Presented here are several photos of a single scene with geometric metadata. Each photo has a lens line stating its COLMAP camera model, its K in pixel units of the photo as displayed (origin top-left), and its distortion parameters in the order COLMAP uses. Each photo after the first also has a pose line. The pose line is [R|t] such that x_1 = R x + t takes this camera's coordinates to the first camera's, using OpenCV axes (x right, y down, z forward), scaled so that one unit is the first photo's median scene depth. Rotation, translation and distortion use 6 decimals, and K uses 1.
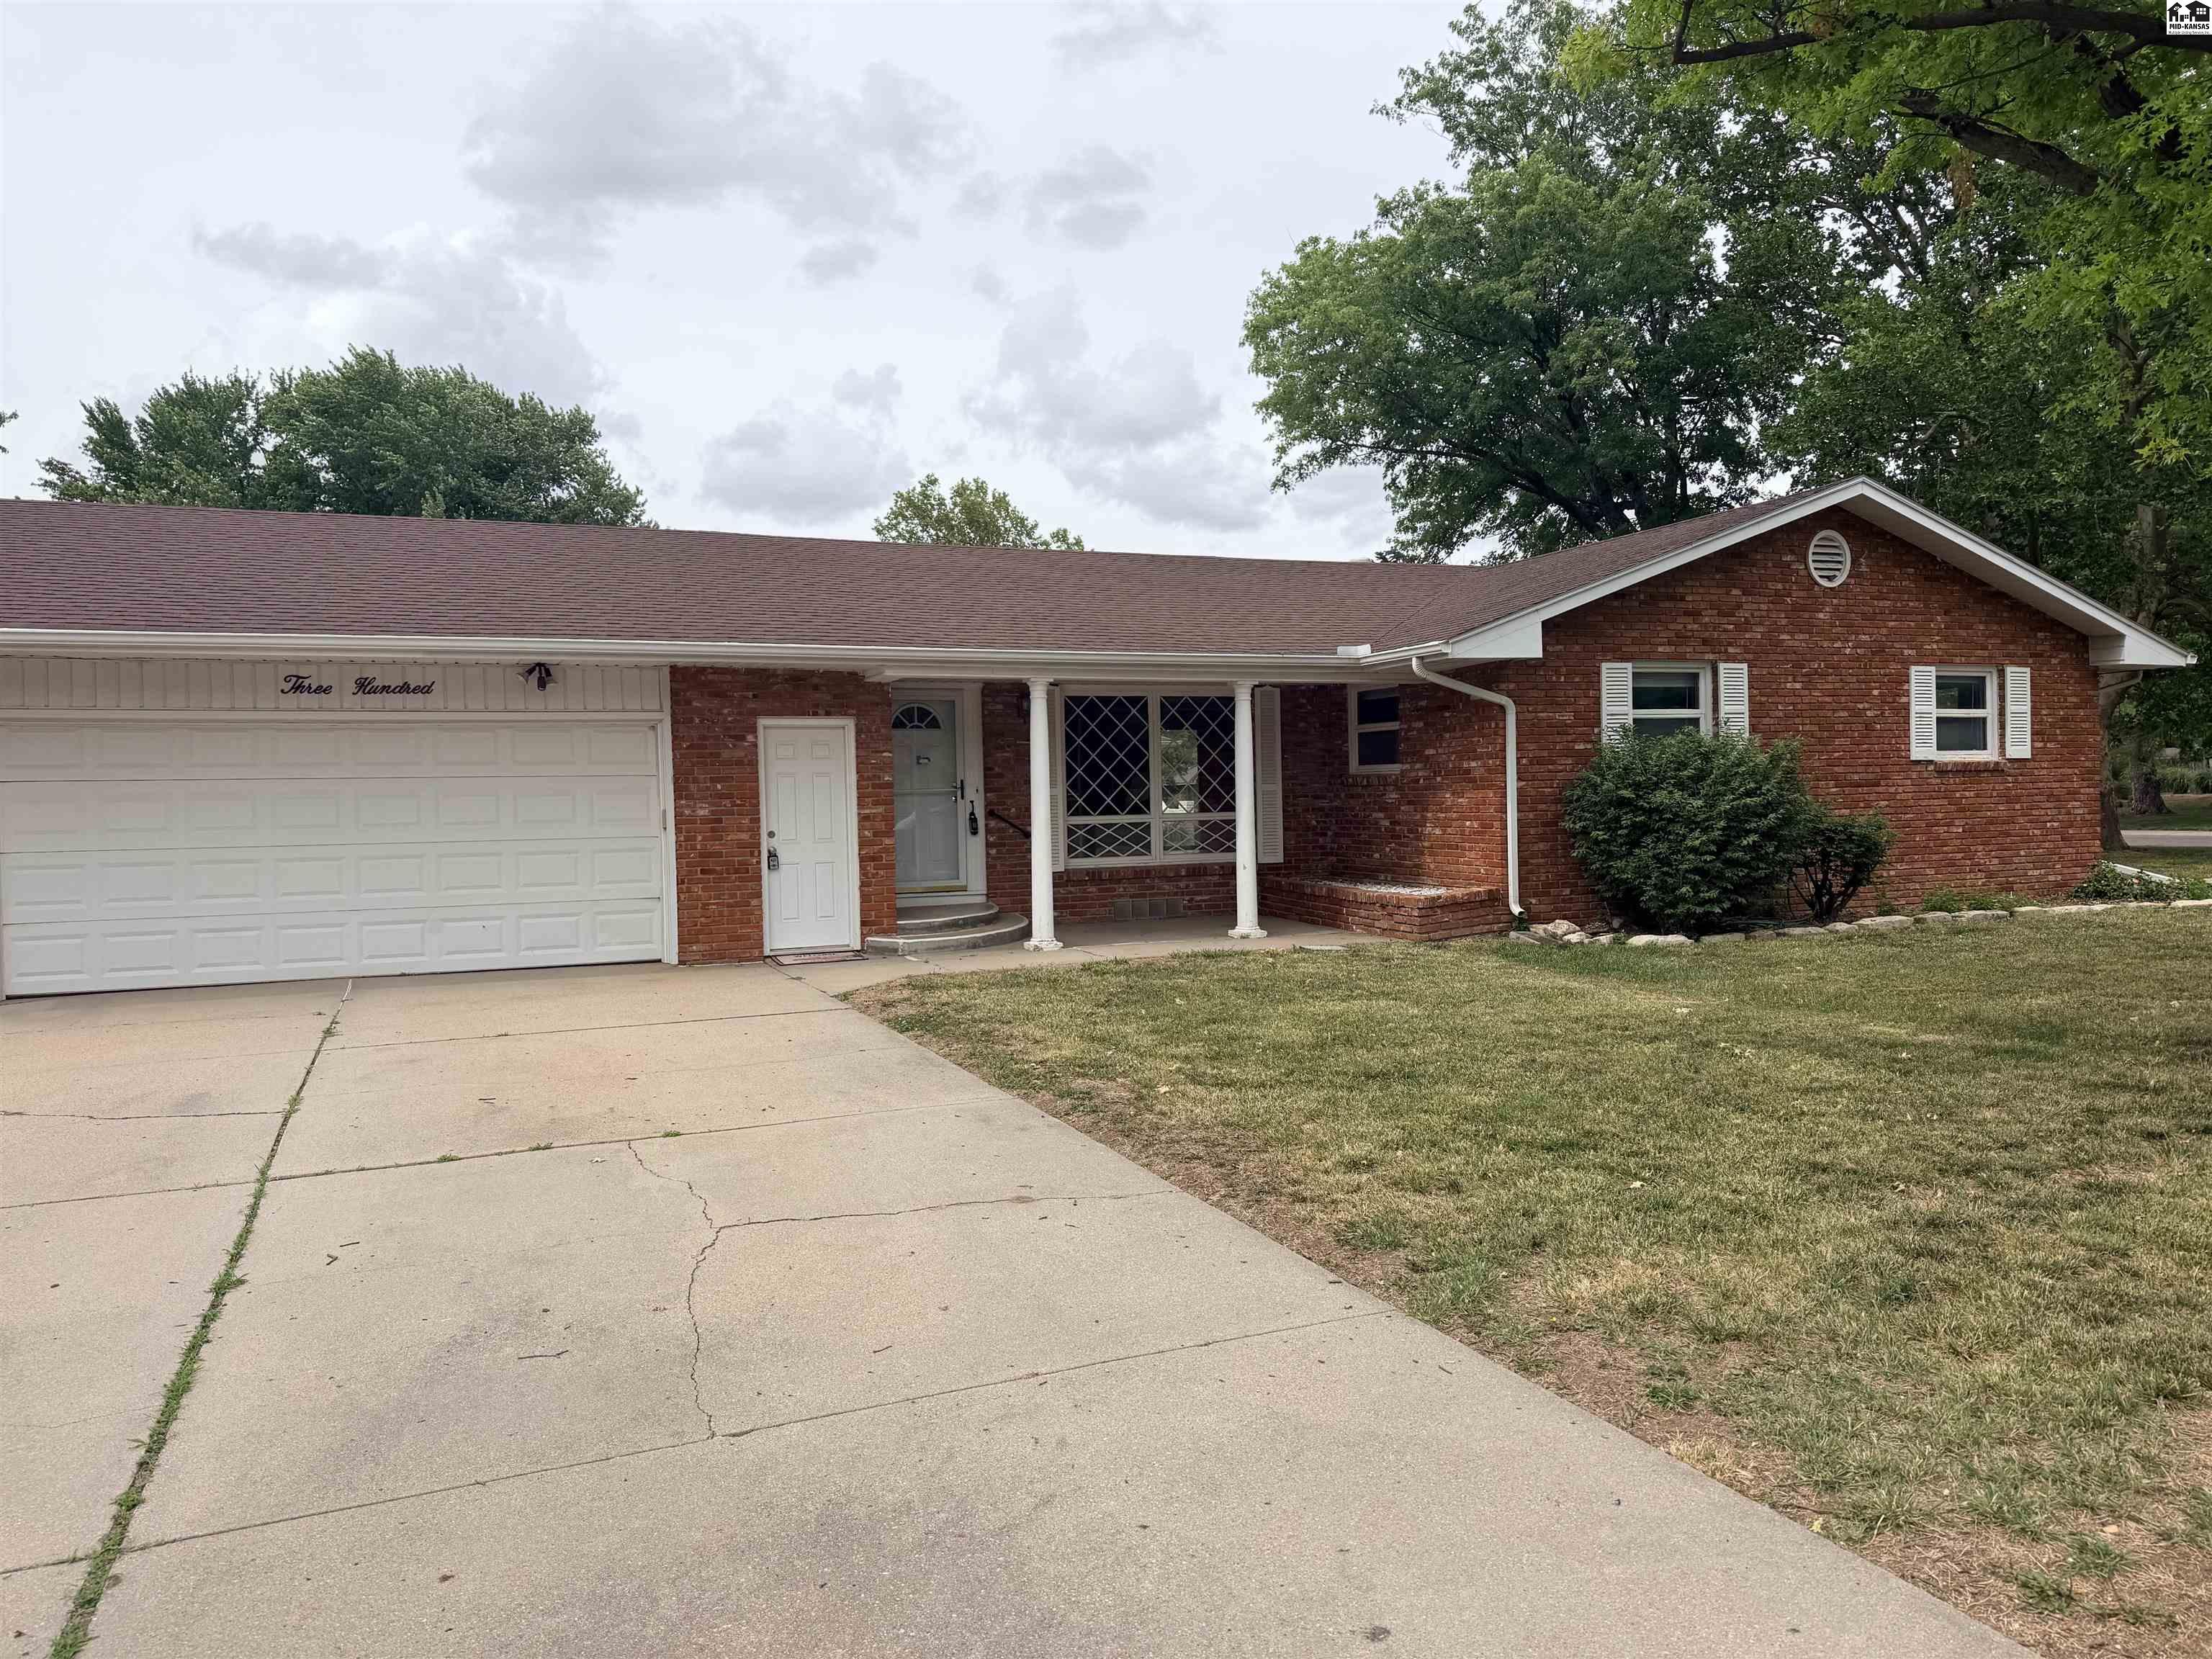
lens RADIAL K [[1551.7, 0, 1105.2], [0, 1551.7, 819.0], [0, 0, 1]] dist [0.156753, -0.240809]
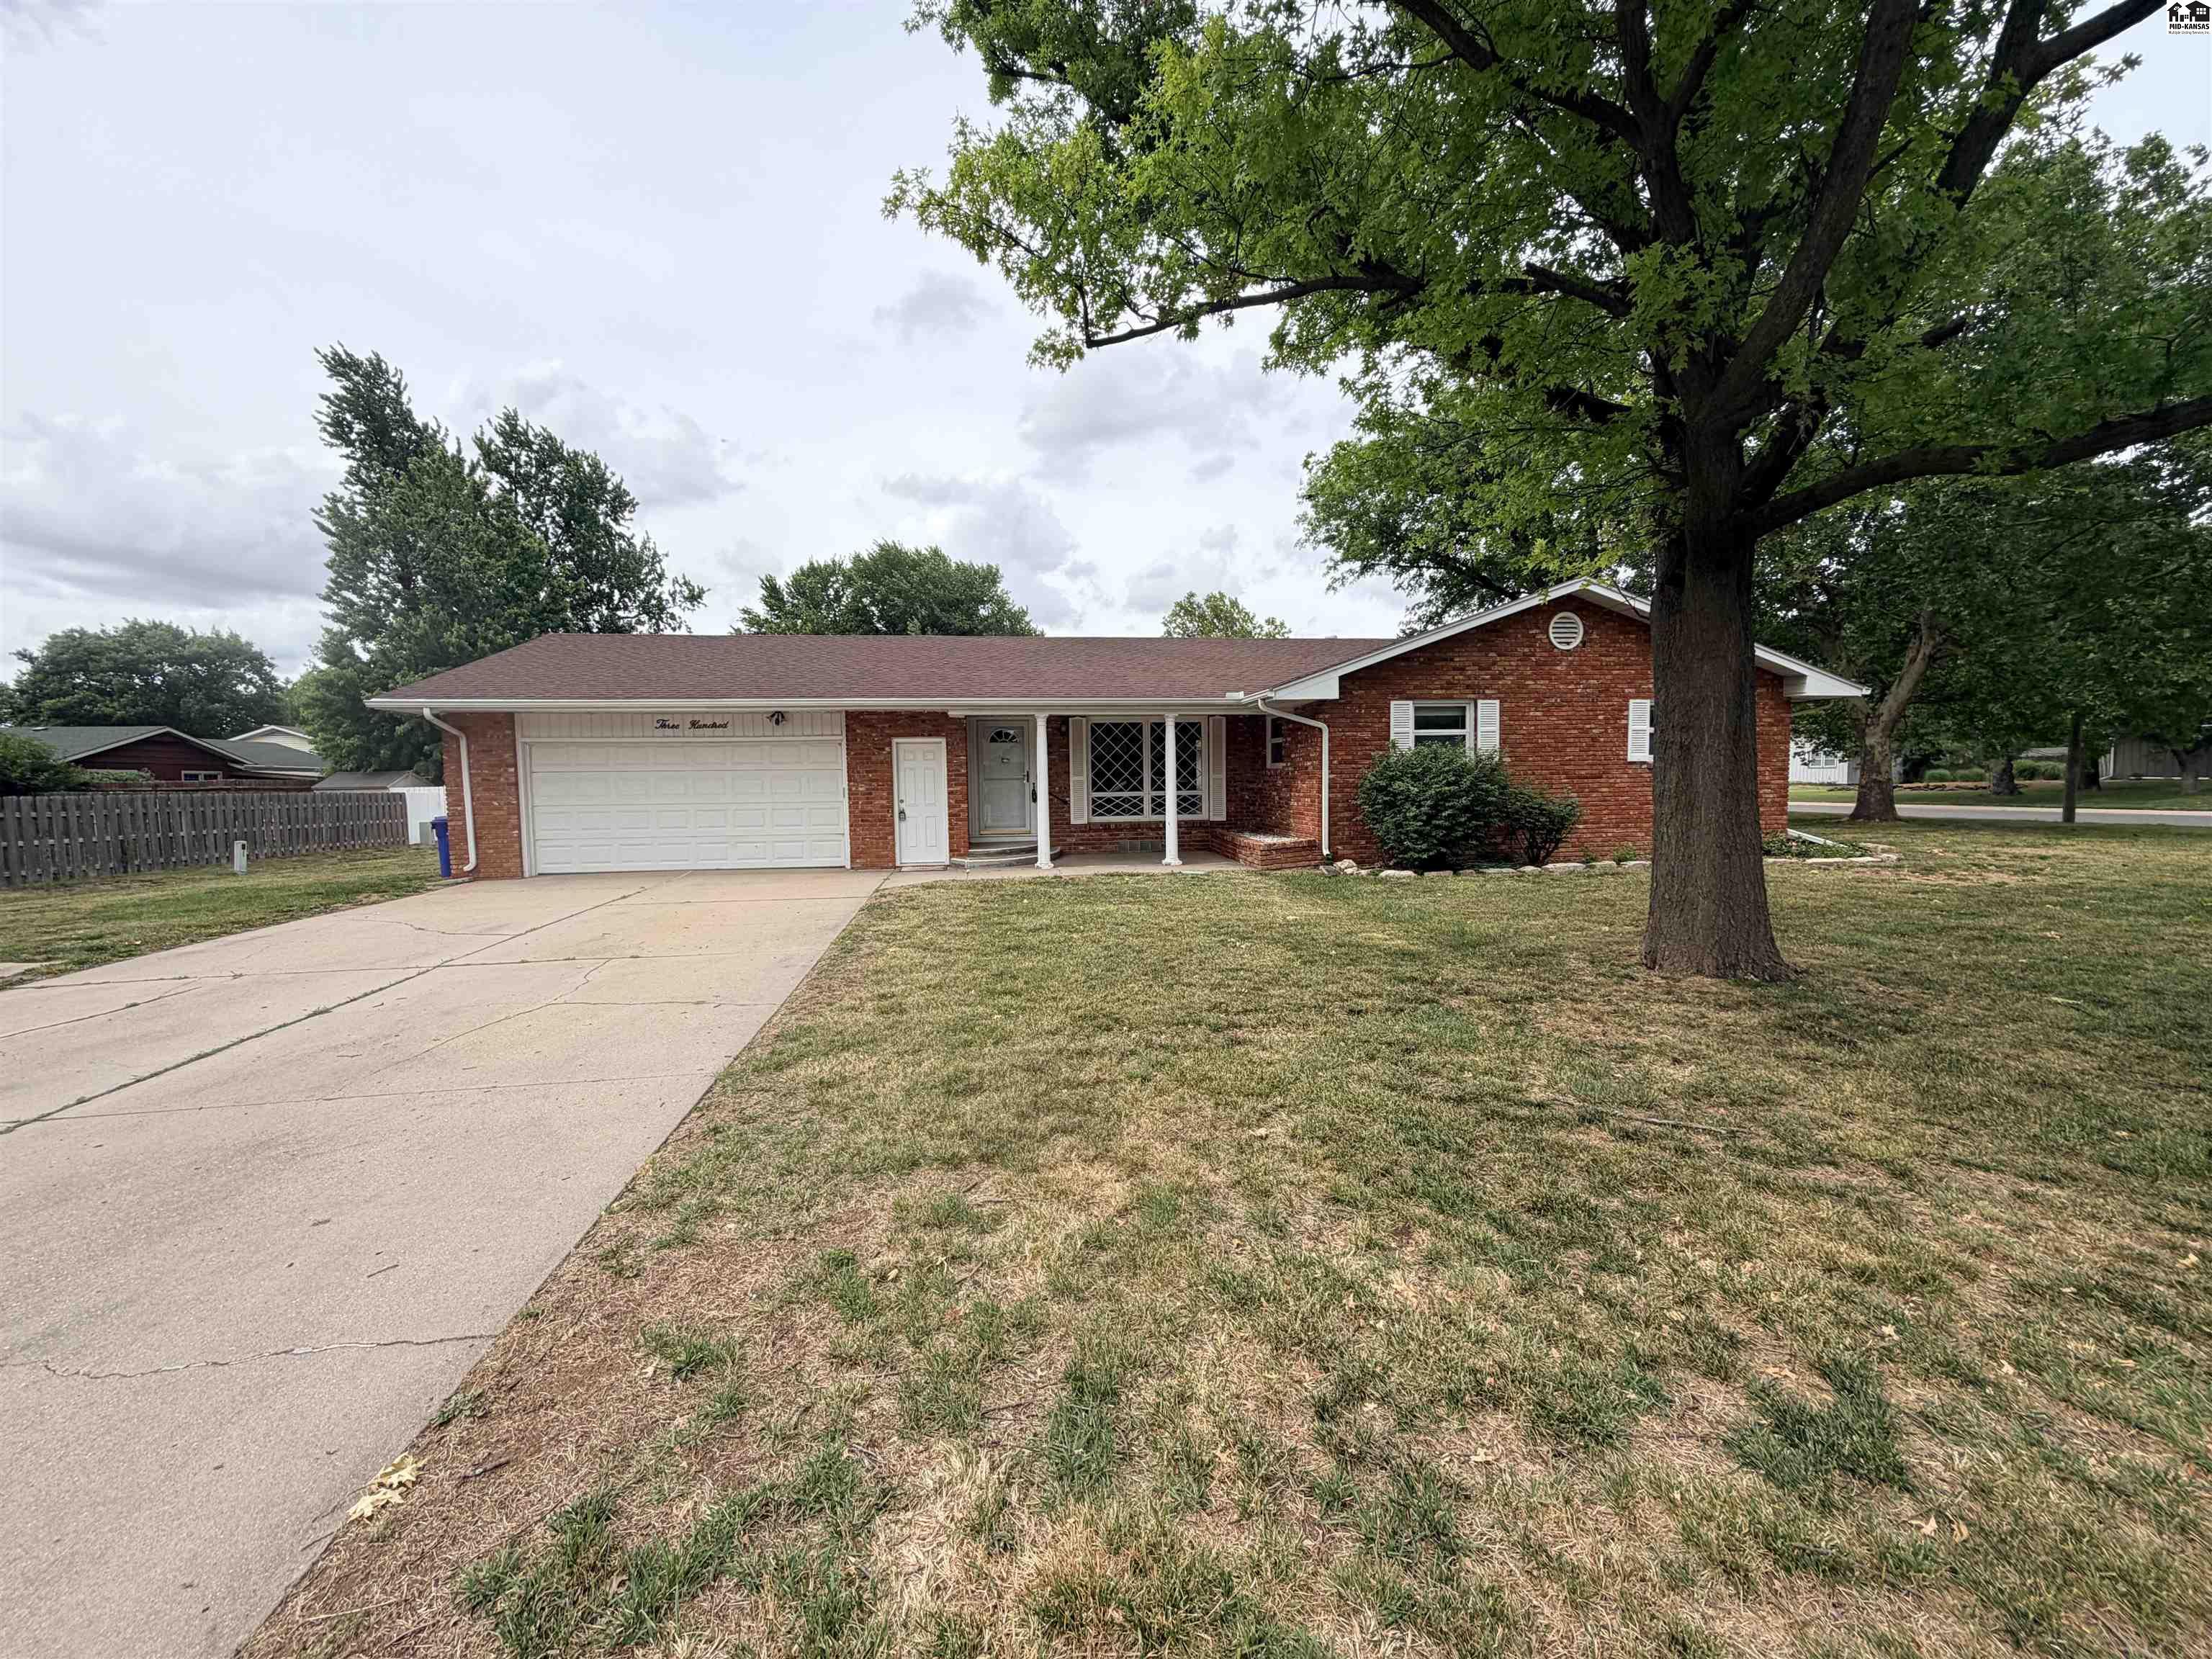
lens RADIAL K [[894.3, 0, 1106.0], [0, 894.3, 829.5], [0, 0, 1]] dist [0.002066, 0.000265]
pose [[0.965575, 0.021501, -0.259233, 0.274146], [-0.009250, 0.998786, 0.048386, -0.009399], [0.259959, -0.044322, 0.964602, 0.035613]]
